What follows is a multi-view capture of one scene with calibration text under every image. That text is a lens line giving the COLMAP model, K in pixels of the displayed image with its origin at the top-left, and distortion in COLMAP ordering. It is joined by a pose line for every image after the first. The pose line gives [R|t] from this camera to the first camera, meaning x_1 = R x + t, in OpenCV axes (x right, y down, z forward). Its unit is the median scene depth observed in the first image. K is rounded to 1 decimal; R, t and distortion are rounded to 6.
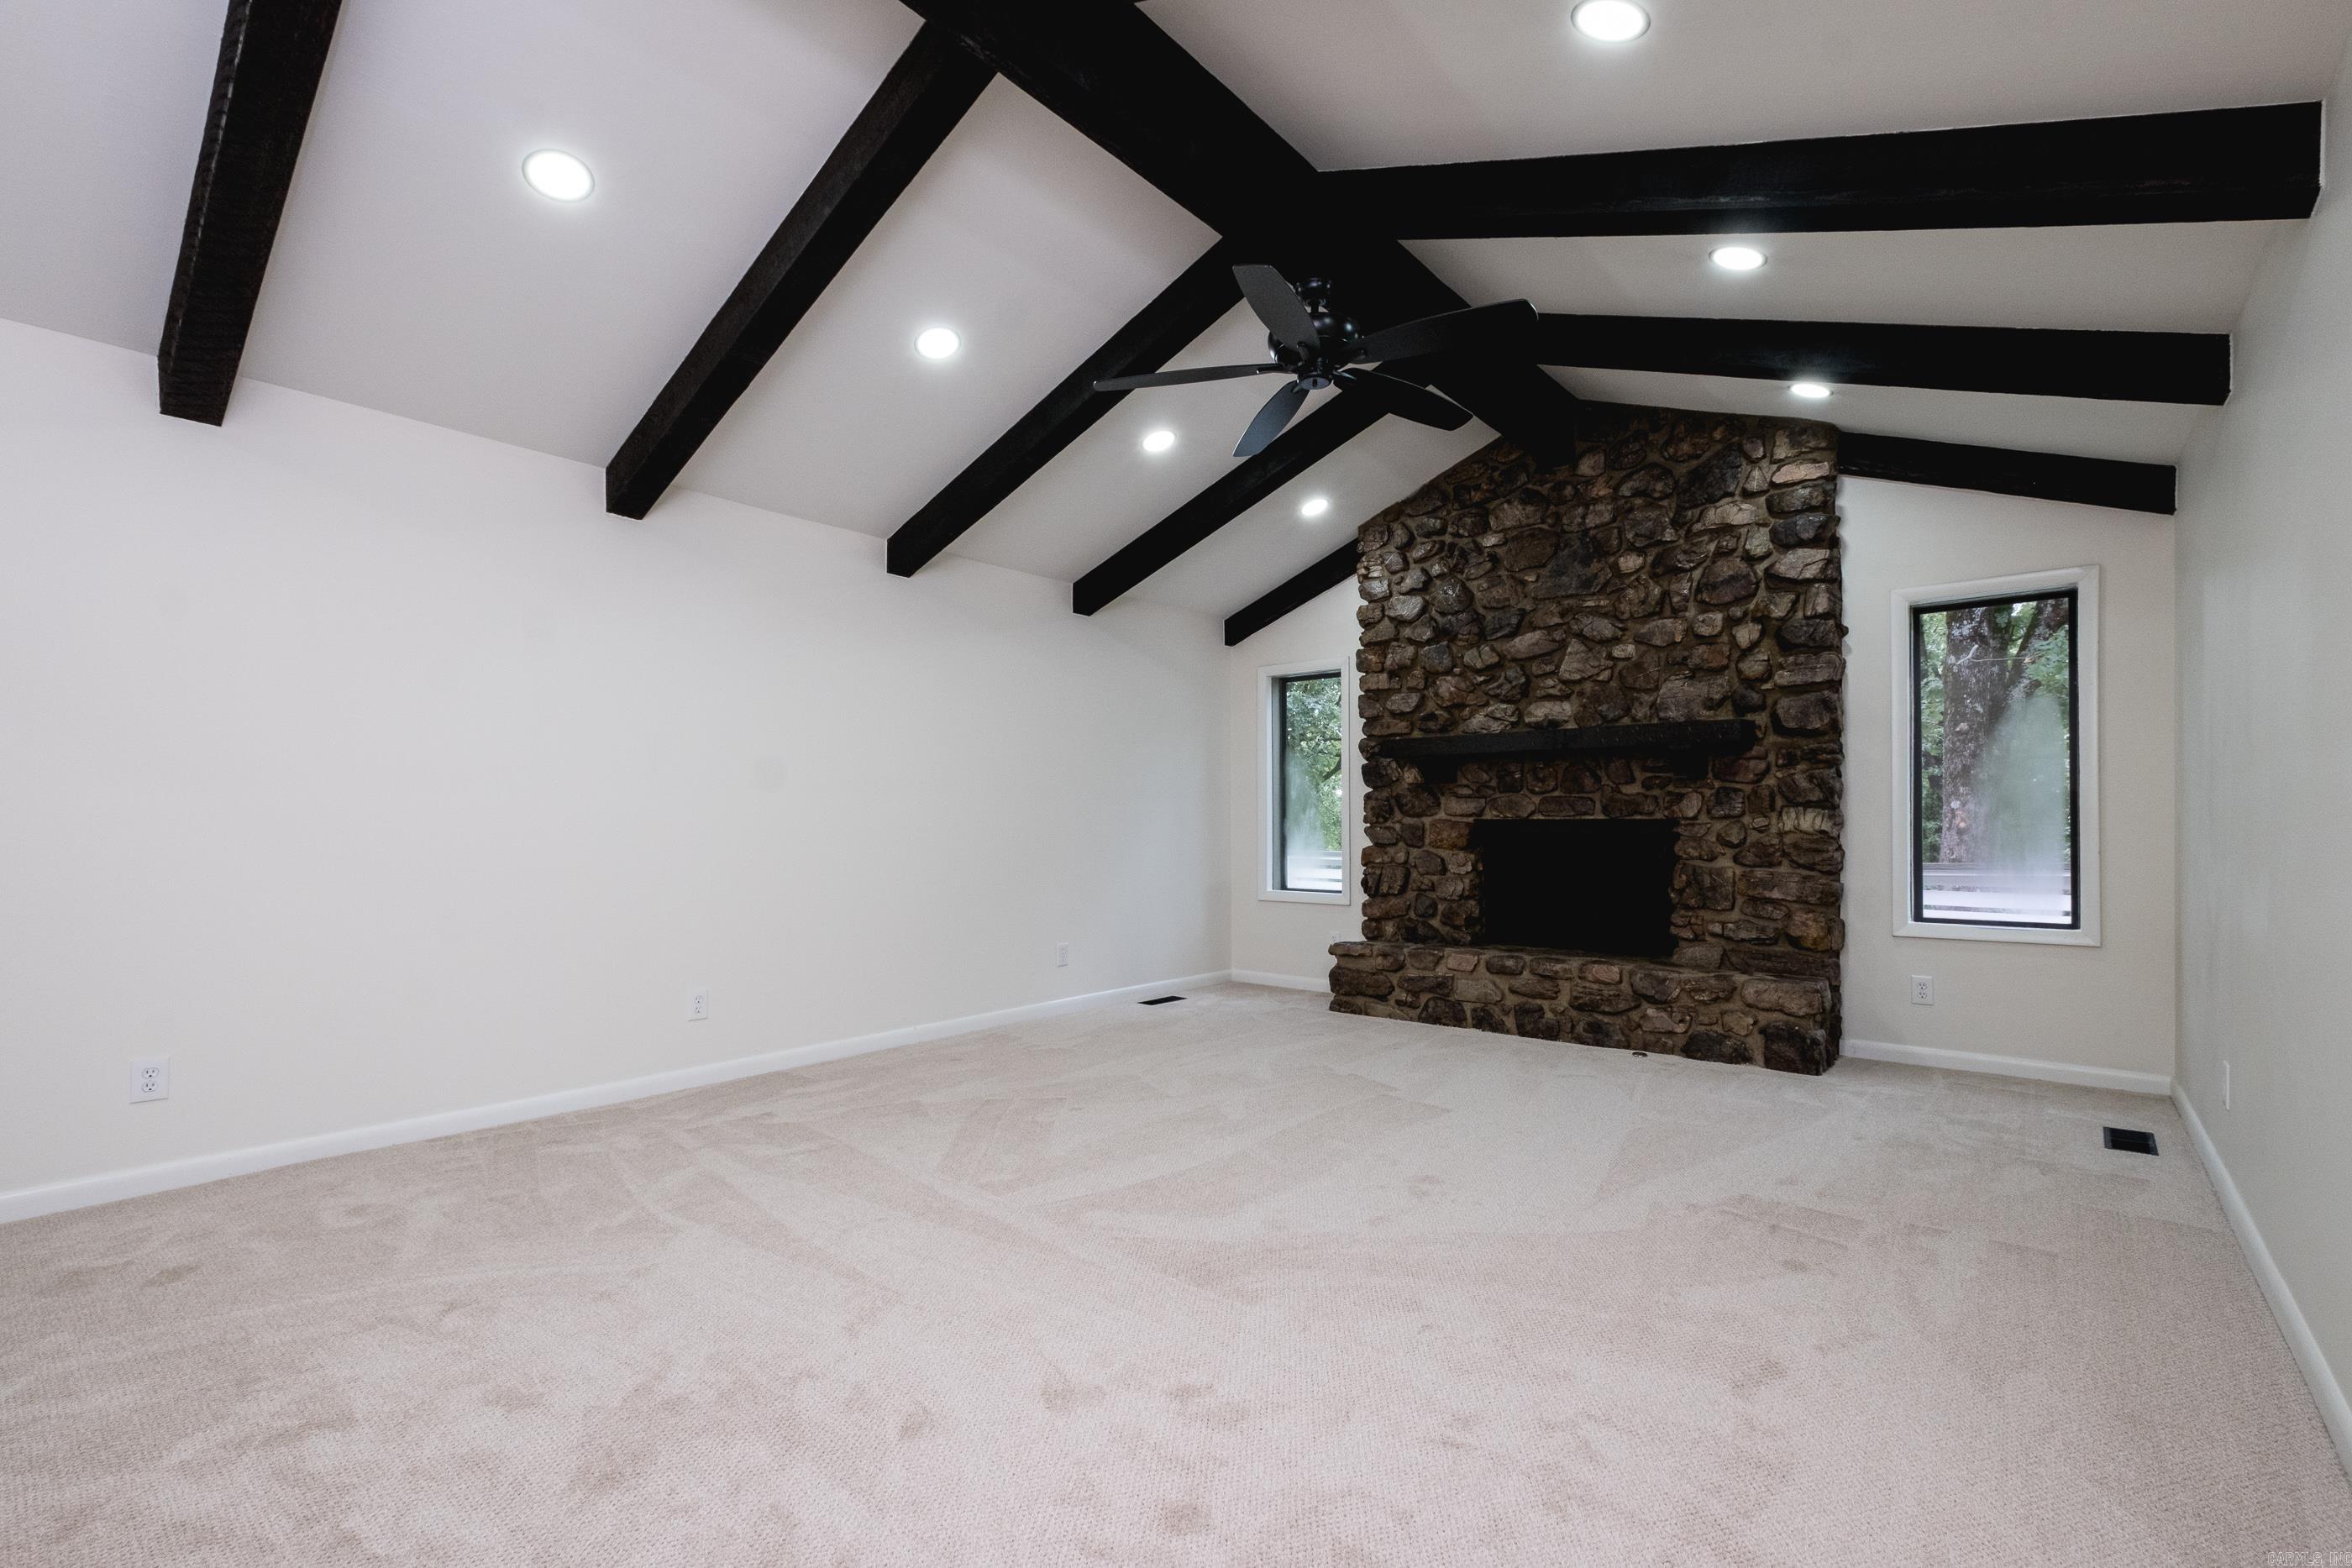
lens RADIAL K [[1059.8, 0, 1167.2], [0, 1059.8, 822.7], [0, 0, 1]] dist [0.011130, -0.008404]
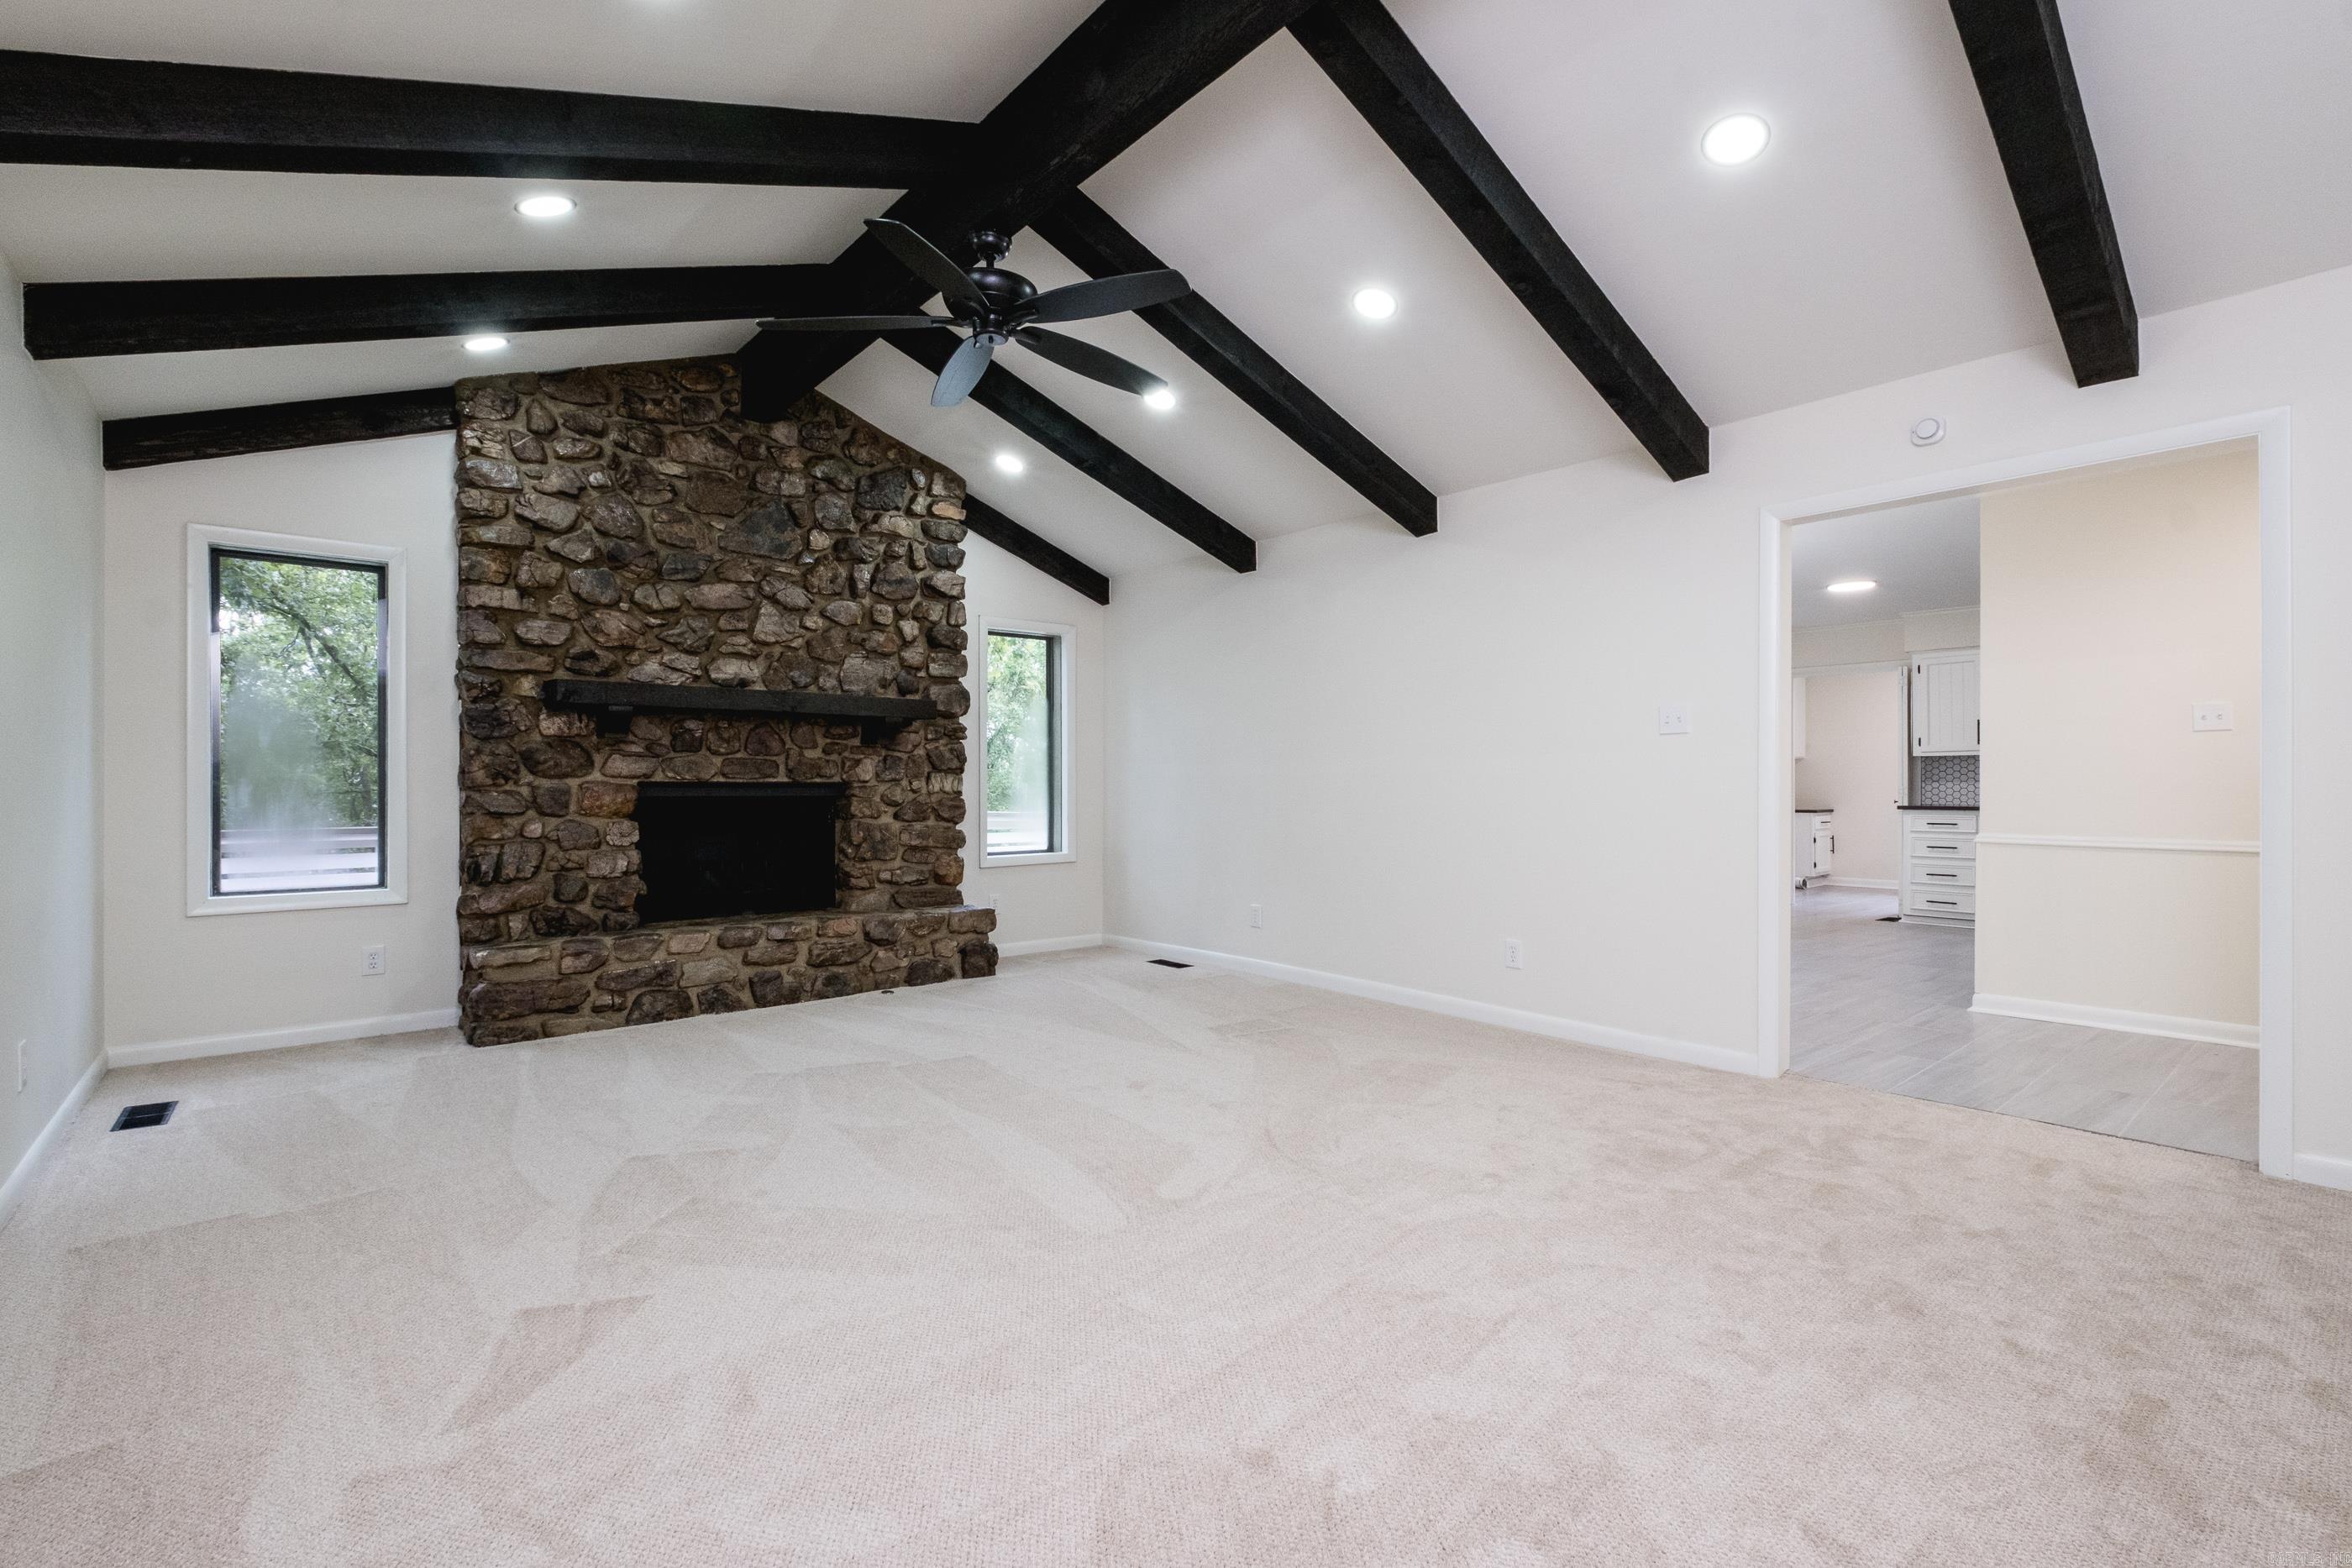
lens RADIAL K [[1024.2, 0, 1278.9], [0, 1024.2, 785.6], [0, 0, 1]] dist [0.004361, -0.007209]
pose [[0.111731, -0.002429, 0.993735, -0.522258], [-0.000785, 0.999996, 0.002533, -0.002656], [-0.993738, -0.001063, 0.111729, 0.419364]]
